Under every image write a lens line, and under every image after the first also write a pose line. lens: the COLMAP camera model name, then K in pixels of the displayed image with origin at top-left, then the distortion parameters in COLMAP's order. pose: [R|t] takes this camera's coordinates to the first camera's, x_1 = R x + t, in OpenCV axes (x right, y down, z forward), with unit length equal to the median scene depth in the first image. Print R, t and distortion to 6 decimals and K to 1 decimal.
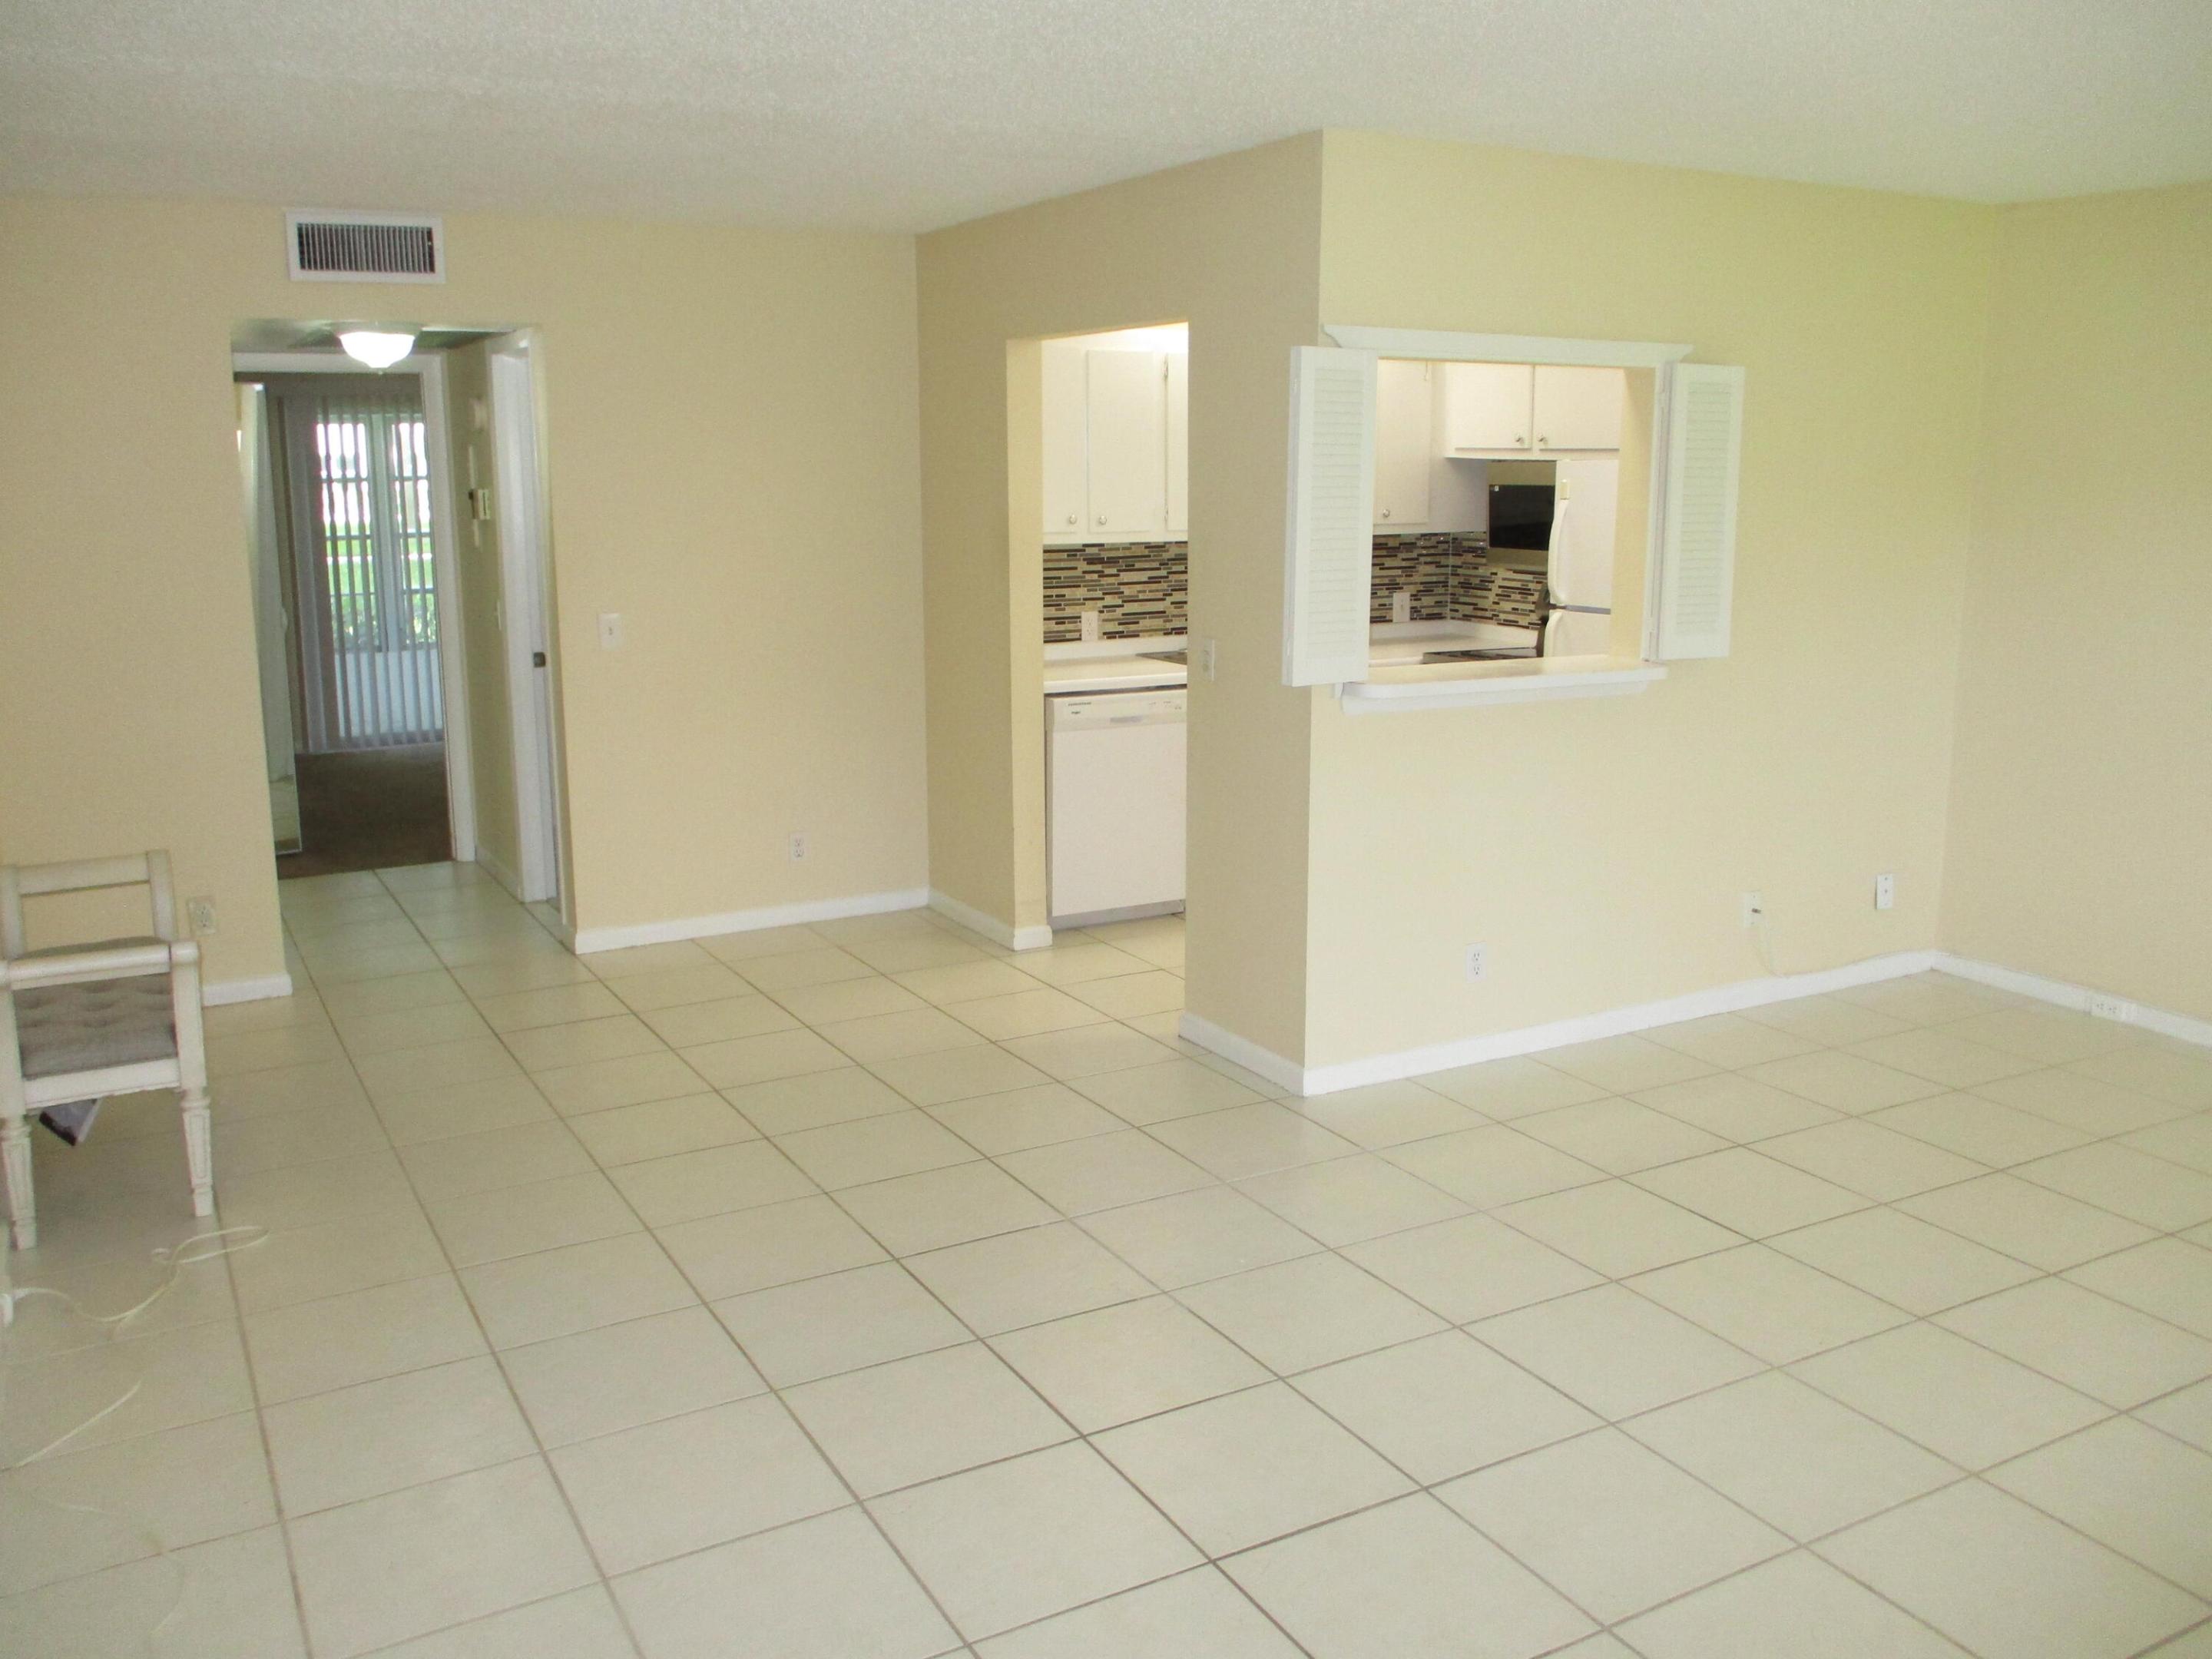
lens RADIAL K [[1836.3, 0, 1101.6], [0, 1836.3, 748.1], [0, 0, 1]] dist [-0.037547, 0.013485]
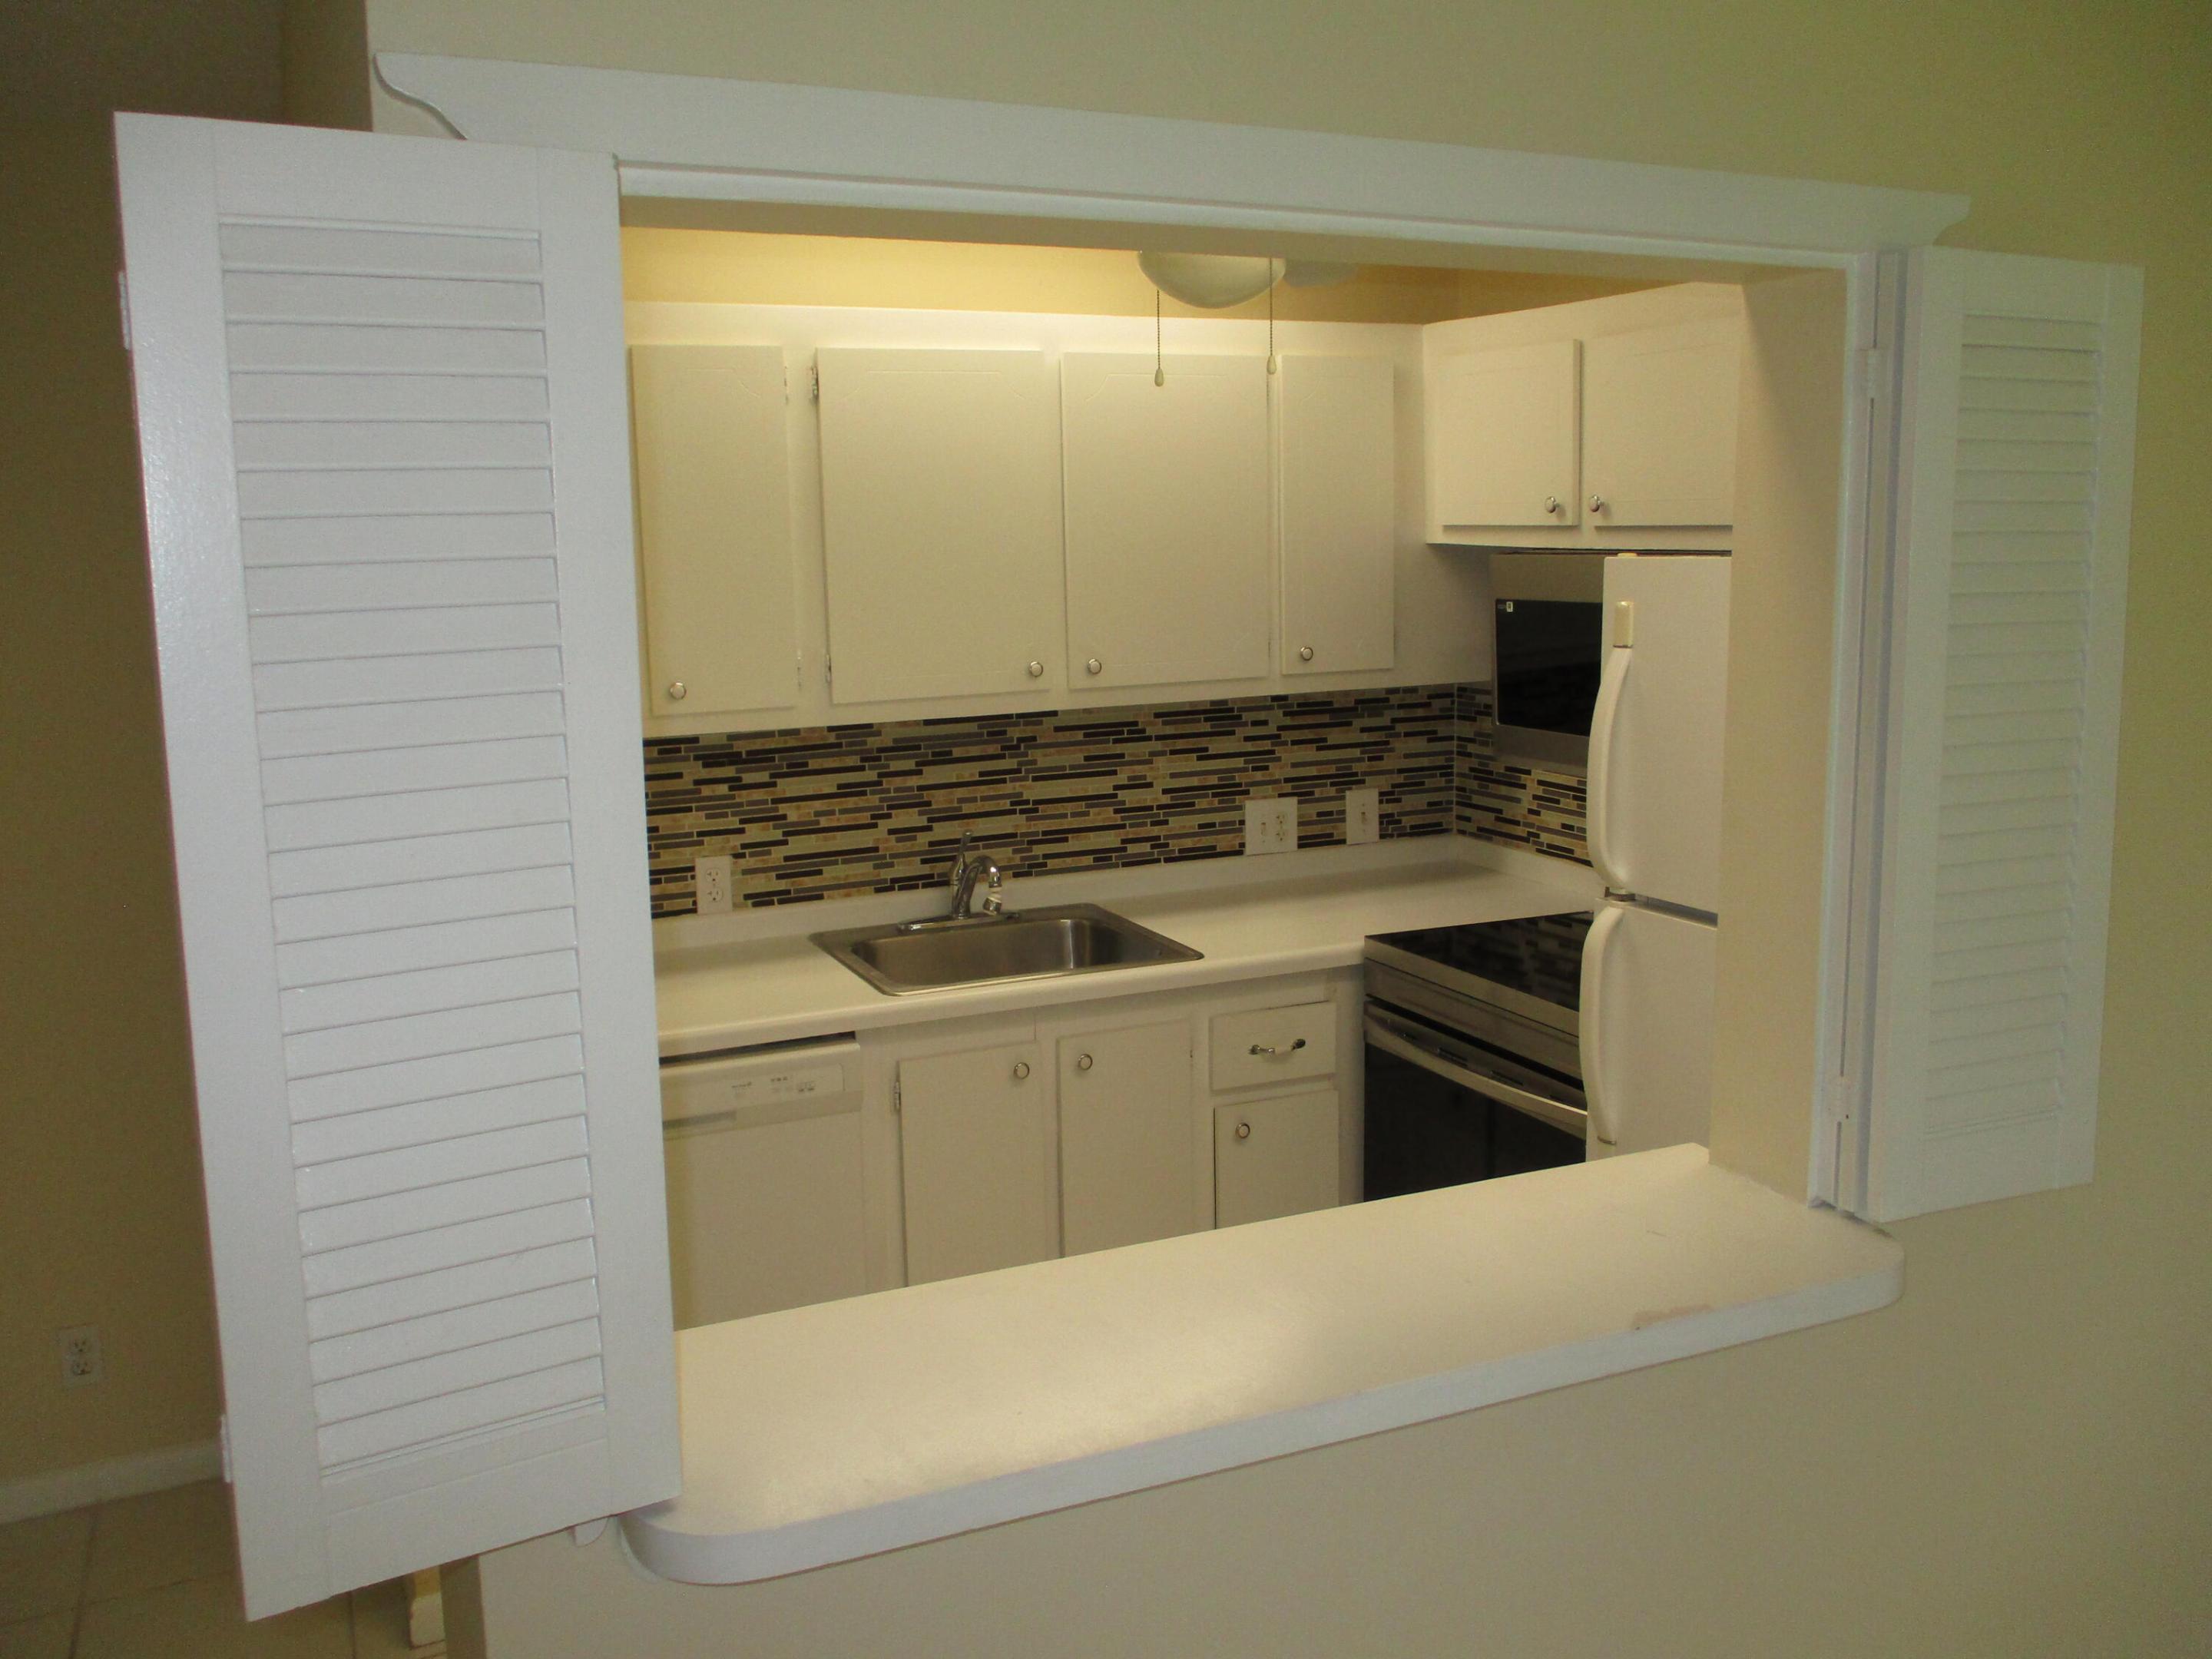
lens RADIAL K [[1836.3, 0, 1108.6], [0, 1836.3, 762.1], [0, 0, 1]] dist [-0.037547, 0.013485]
pose [[0.996567, -0.007325, -0.082471, 0.146003], [0.004817, 0.999521, -0.030574, -0.083966], [0.082656, 0.030072, 0.996124, 0.490711]]
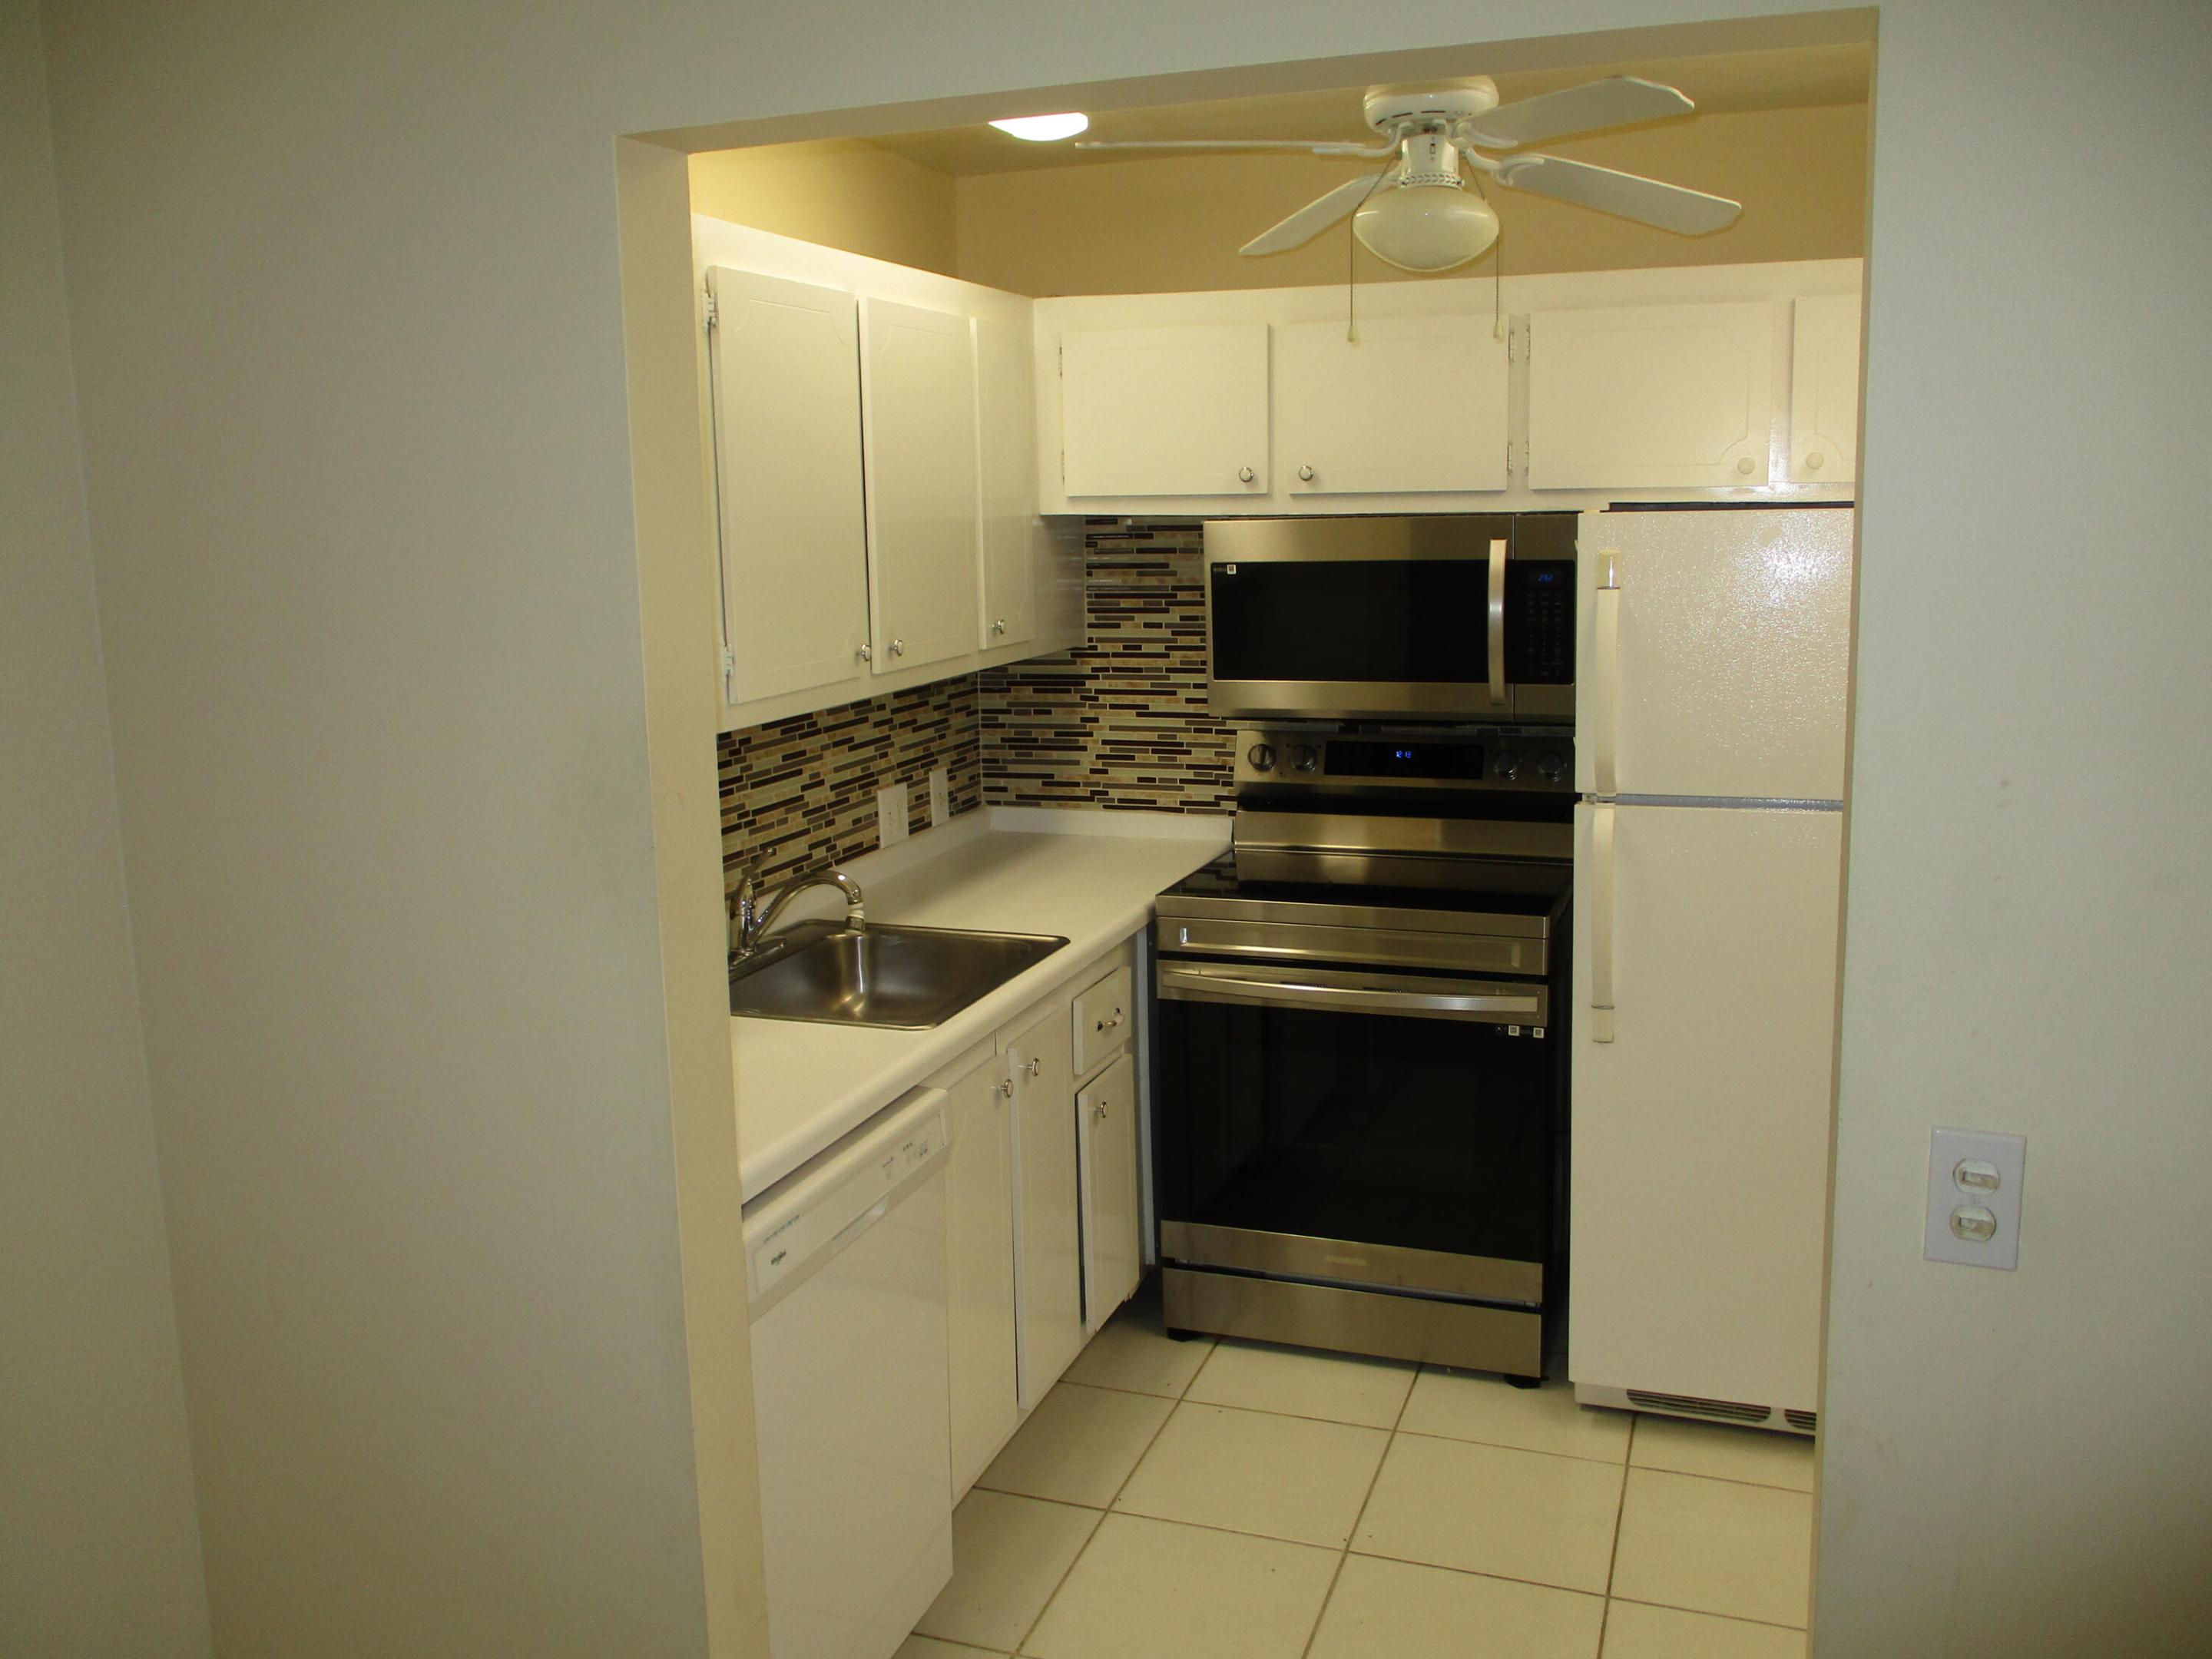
lens RADIAL K [[1836.3, 0, 1091.4], [0, 1836.3, 753.1], [0, 0, 1]] dist [-0.037547, 0.013485]
pose [[0.753786, -0.104528, 0.648753, -0.163794], [0.125813, 0.991960, 0.013644, -0.099825], [-0.644964, 0.071337, 0.760877, 0.615431]]
